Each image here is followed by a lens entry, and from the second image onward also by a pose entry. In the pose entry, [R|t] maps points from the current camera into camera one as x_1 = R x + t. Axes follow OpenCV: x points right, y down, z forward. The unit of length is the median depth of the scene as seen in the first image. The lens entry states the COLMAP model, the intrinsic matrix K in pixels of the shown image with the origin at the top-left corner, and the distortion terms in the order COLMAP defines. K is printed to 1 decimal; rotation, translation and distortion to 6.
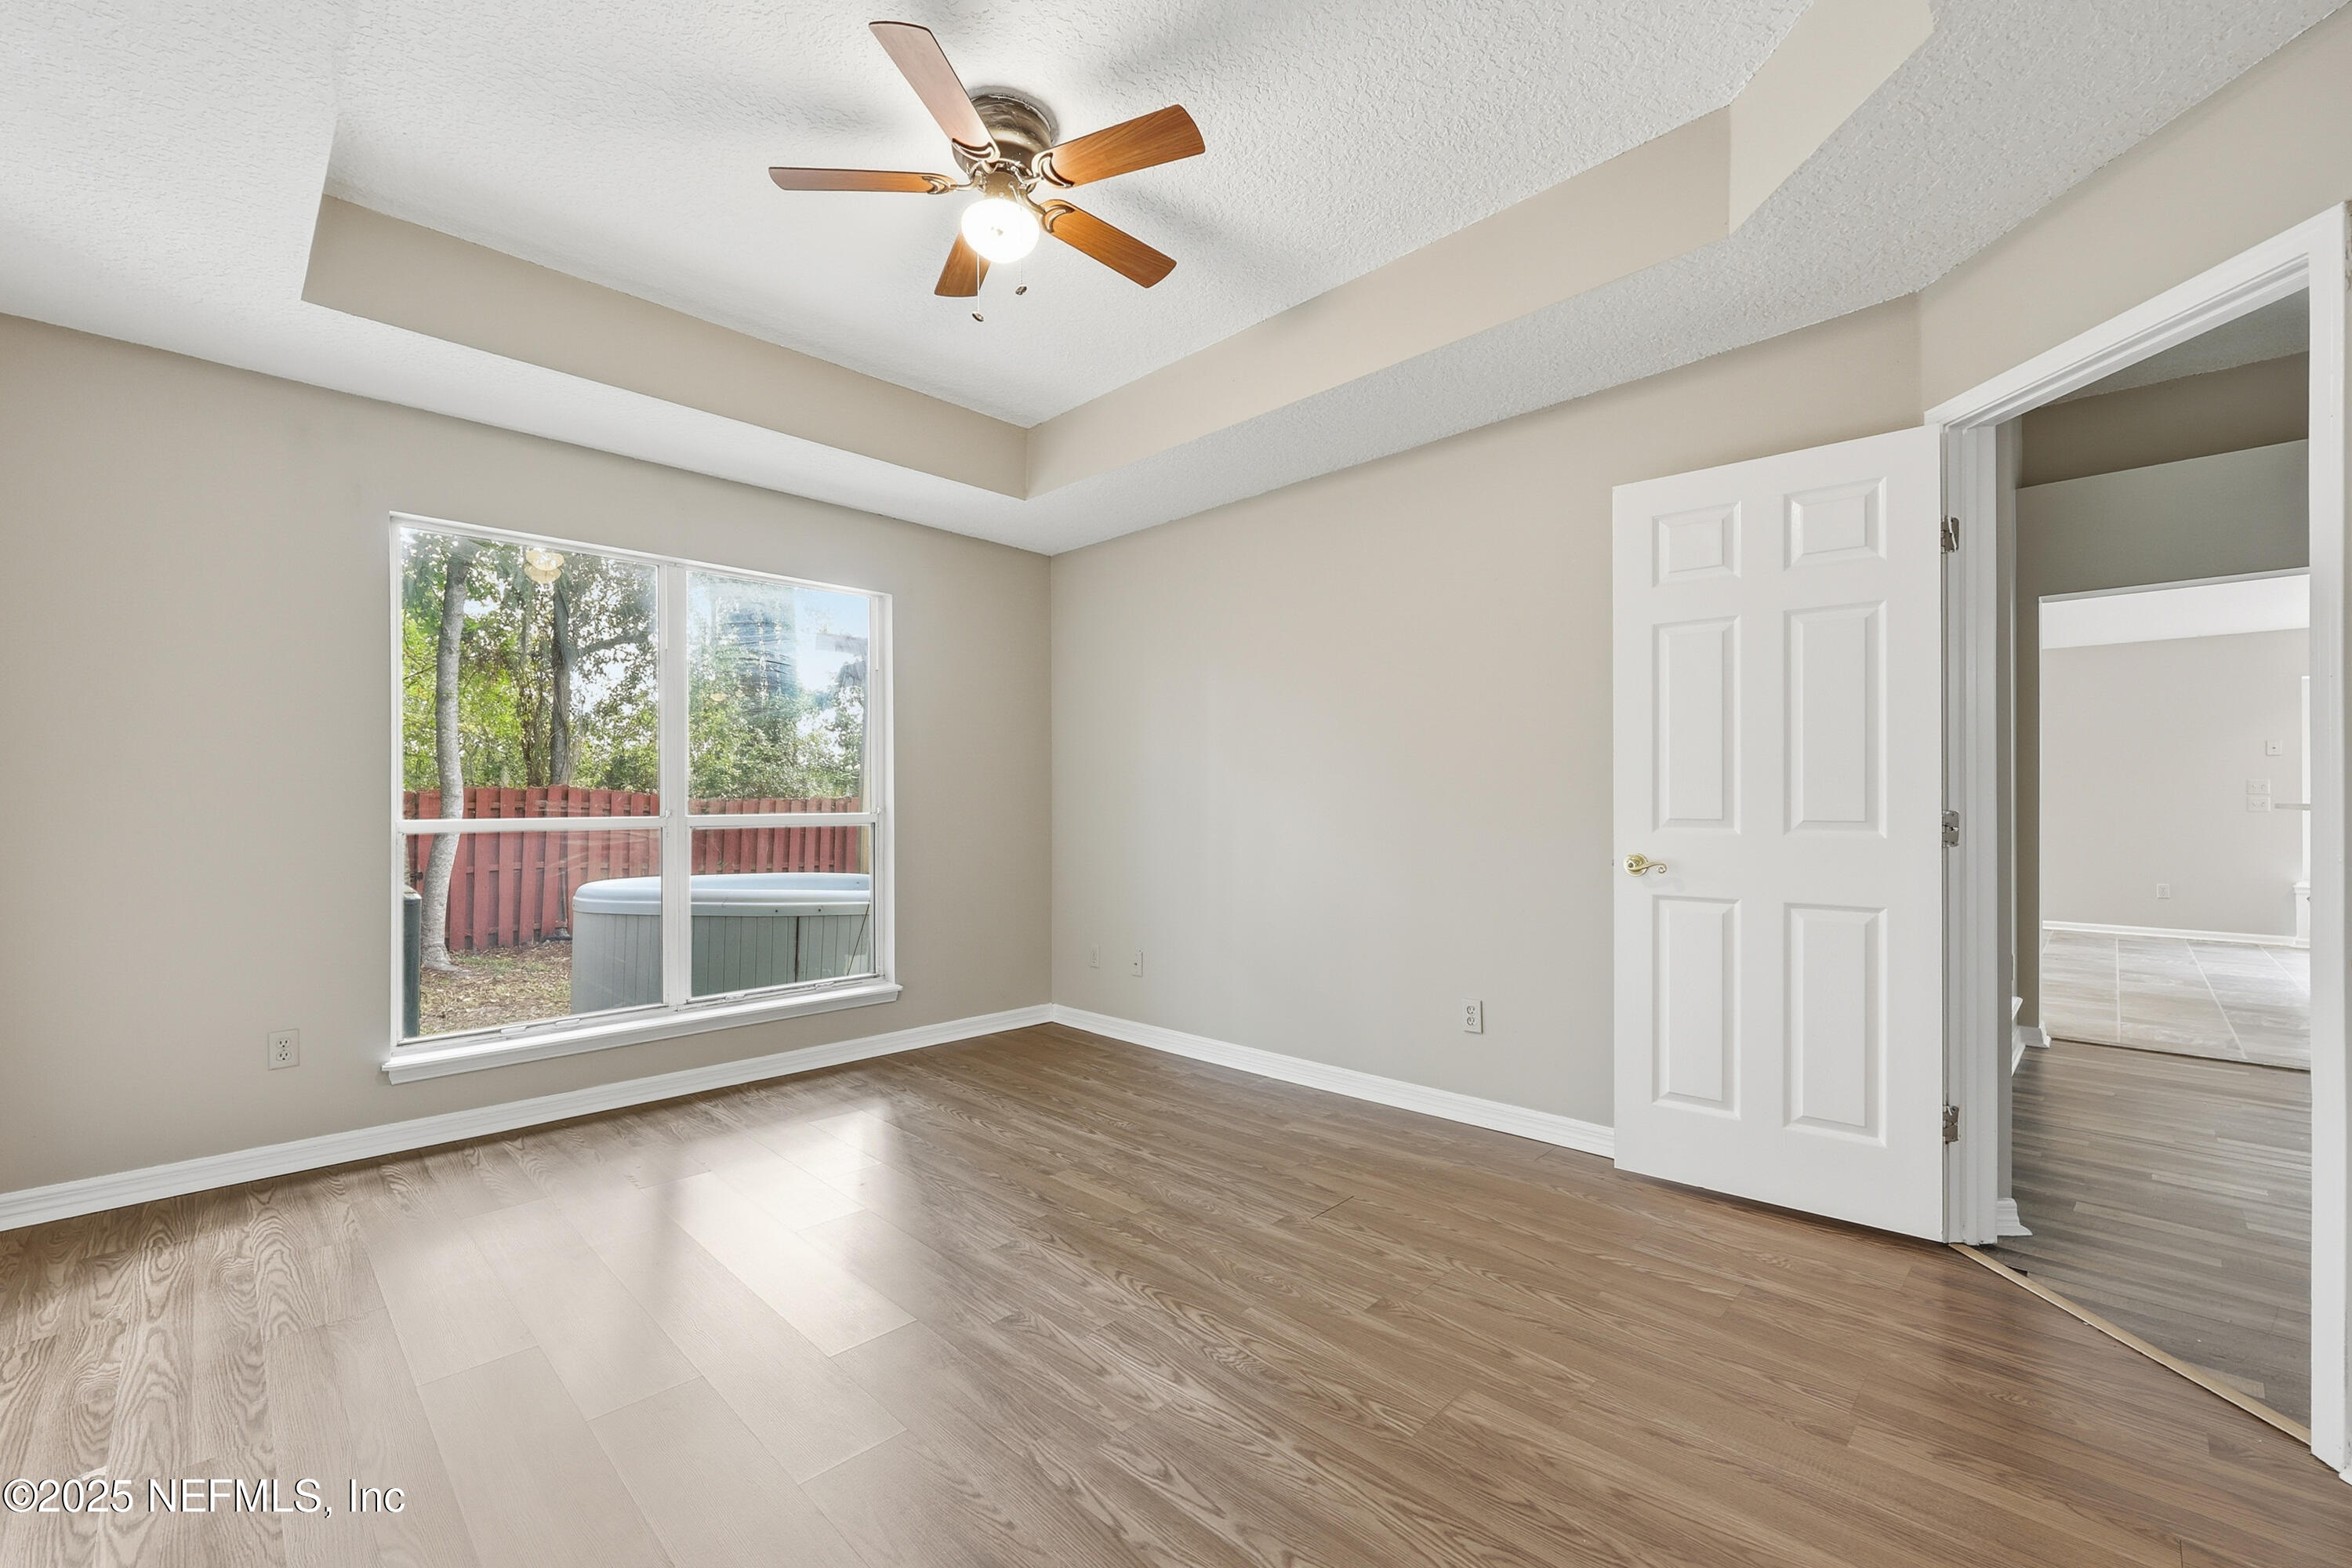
lens RADIAL K [[940.0, 0, 1160.5], [0, 940.0, 793.5], [0, 0, 1]] dist [0.002116, 0.000525]
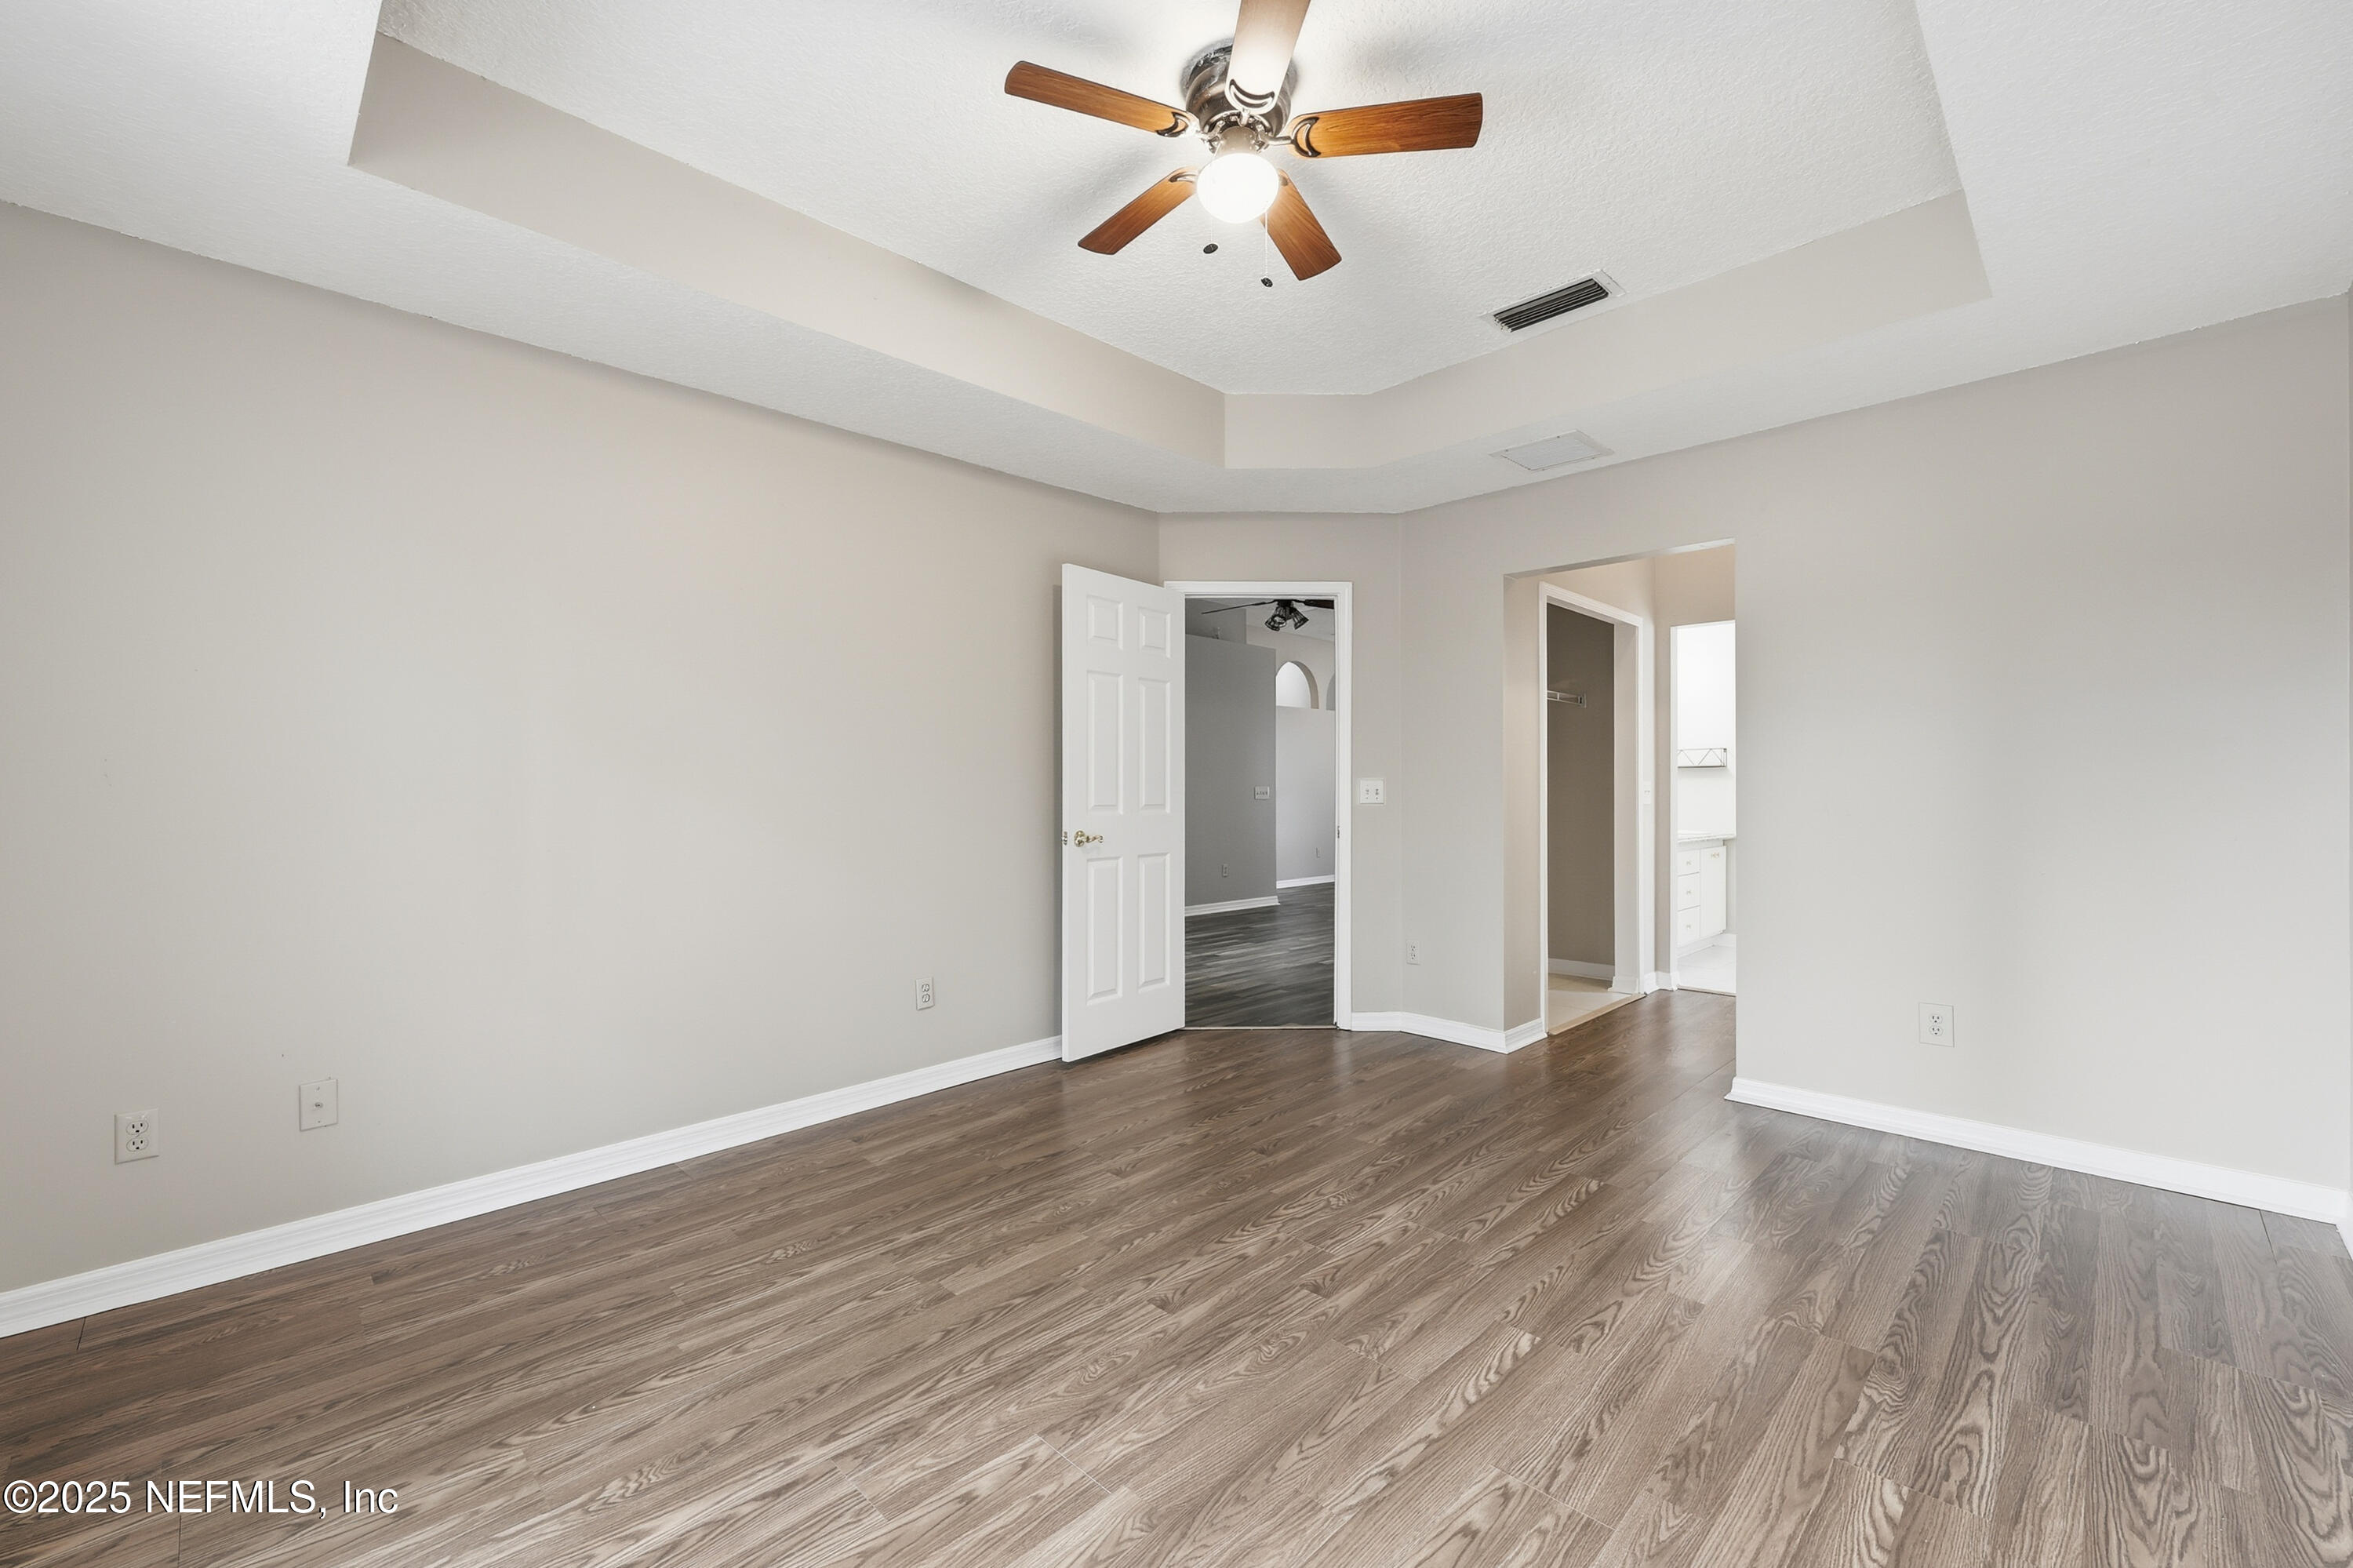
lens RADIAL K [[940.4, 0, 1157.5], [0, 940.4, 788.6], [0, 0, 1]] dist [0.002116, 0.000525]
pose [[0.027000, 0.002162, 0.999633, -0.887113], [-0.005473, 0.999983, -0.002015, 0.001686], [-0.999620, -0.005417, 0.027012, 0.837937]]
